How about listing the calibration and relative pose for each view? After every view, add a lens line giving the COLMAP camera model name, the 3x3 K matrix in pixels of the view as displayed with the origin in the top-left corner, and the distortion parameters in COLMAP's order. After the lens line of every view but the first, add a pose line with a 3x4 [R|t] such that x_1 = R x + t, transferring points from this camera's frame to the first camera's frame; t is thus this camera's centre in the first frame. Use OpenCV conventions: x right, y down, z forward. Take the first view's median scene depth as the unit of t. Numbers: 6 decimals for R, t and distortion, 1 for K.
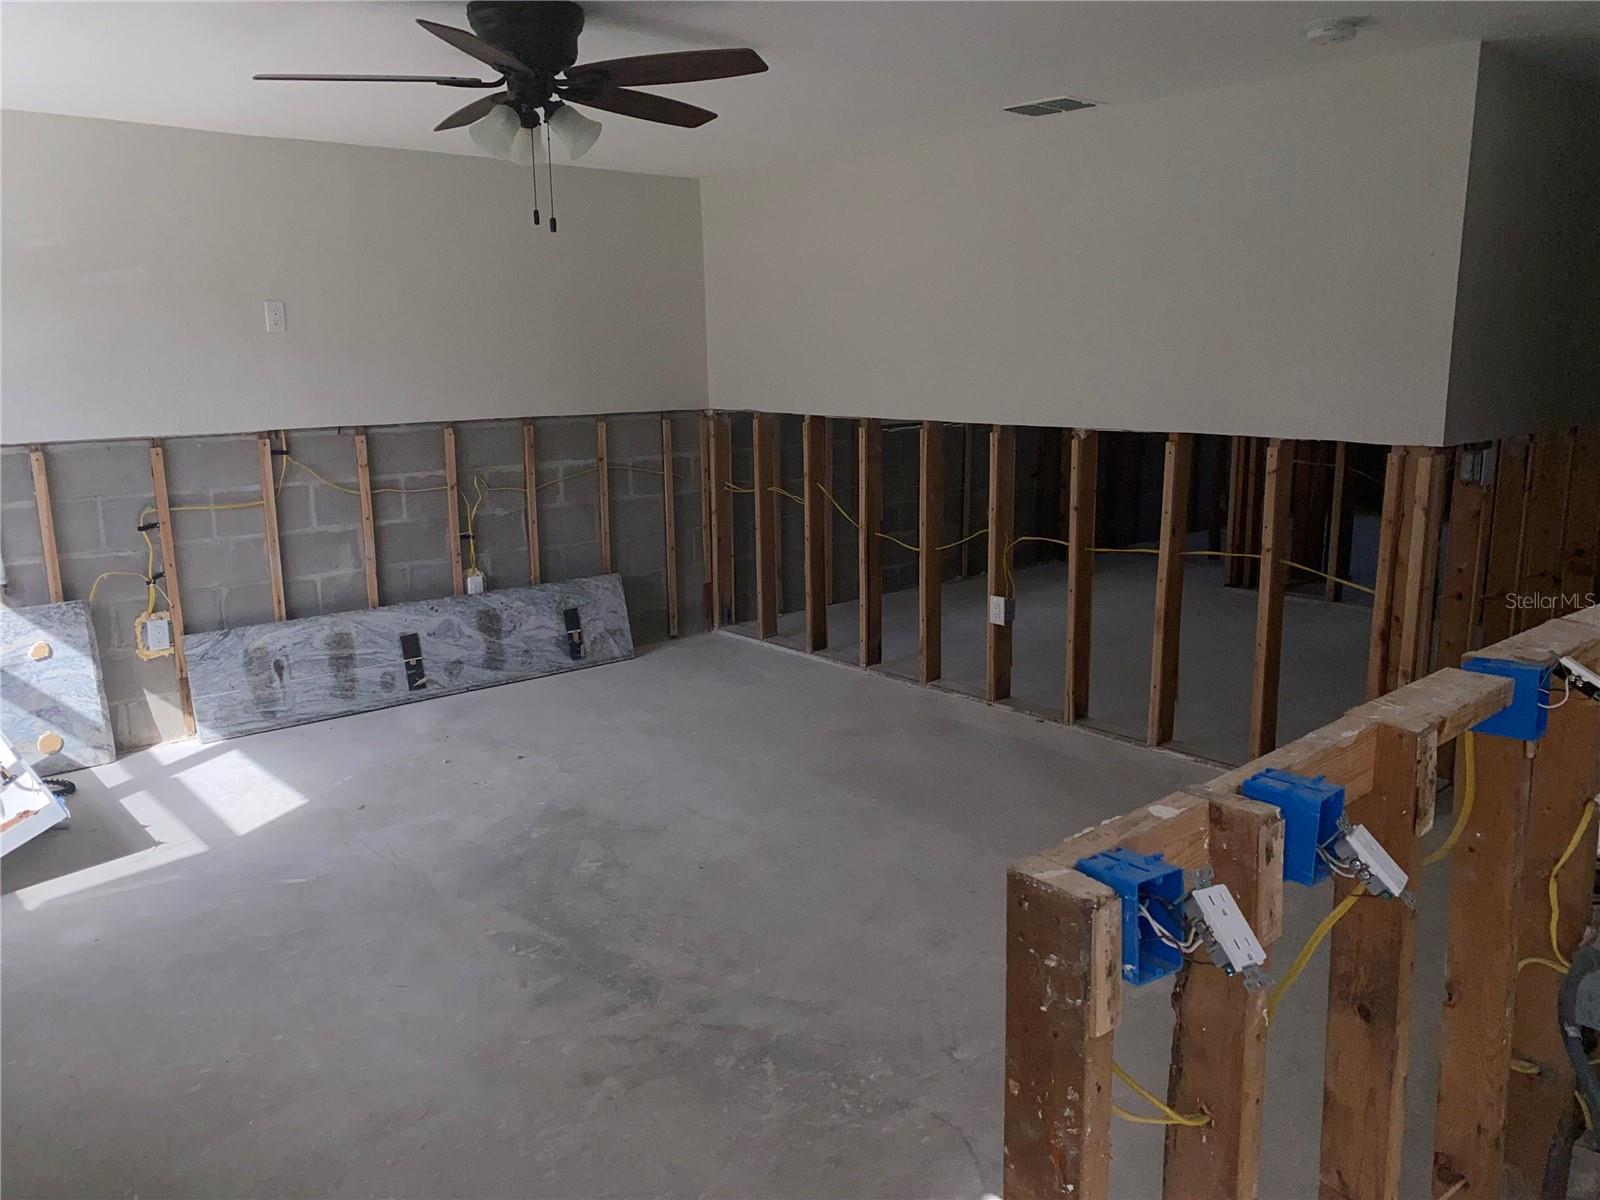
lens RADIAL K [[1234.6, 0, 799.6], [0, 1234.6, 596.1], [0, 0, 1]] dist [-0.010891, -0.005678]
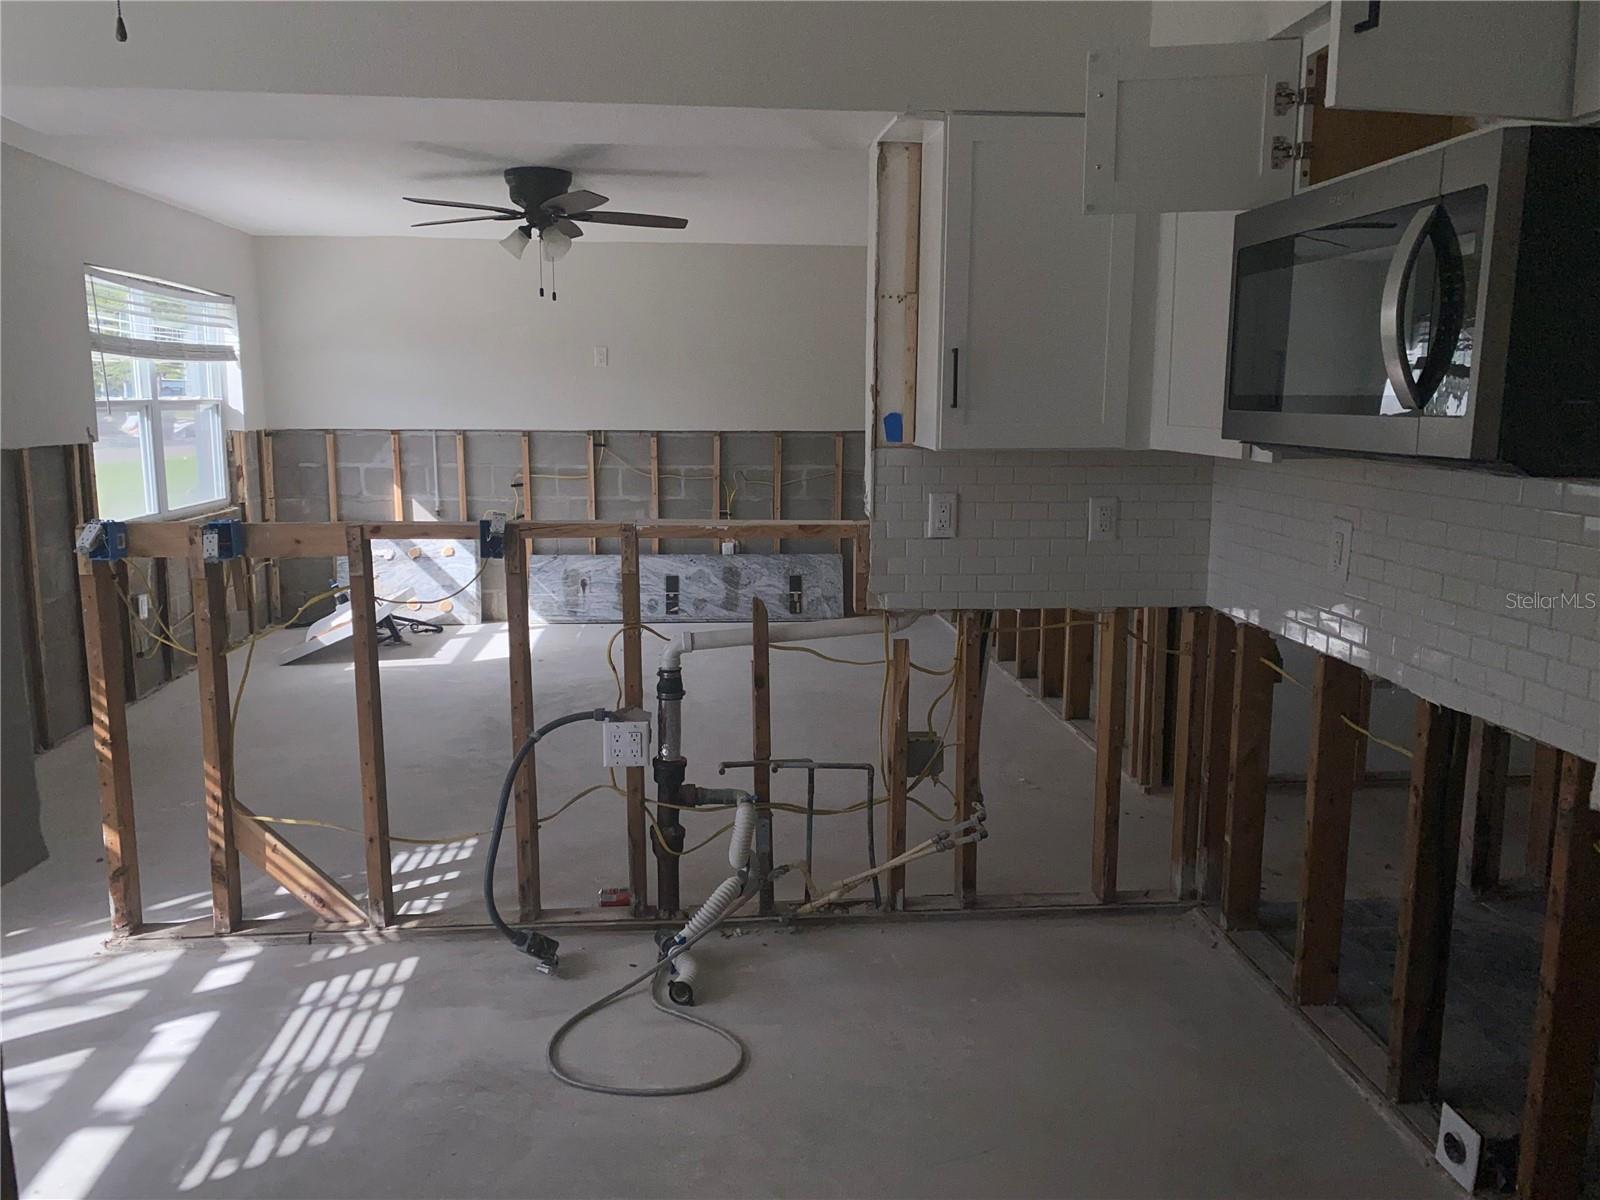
lens RADIAL K [[1234.6, 0, 804.4], [0, 1234.6, 601.3], [0, 0, 1]] dist [-0.010891, -0.005678]
pose [[0.802247, 0.109122, -0.586935, 0.659851], [-0.134002, 0.990981, 0.001082, 0.038208], [0.581759, 0.077782, 0.809633, -0.079291]]
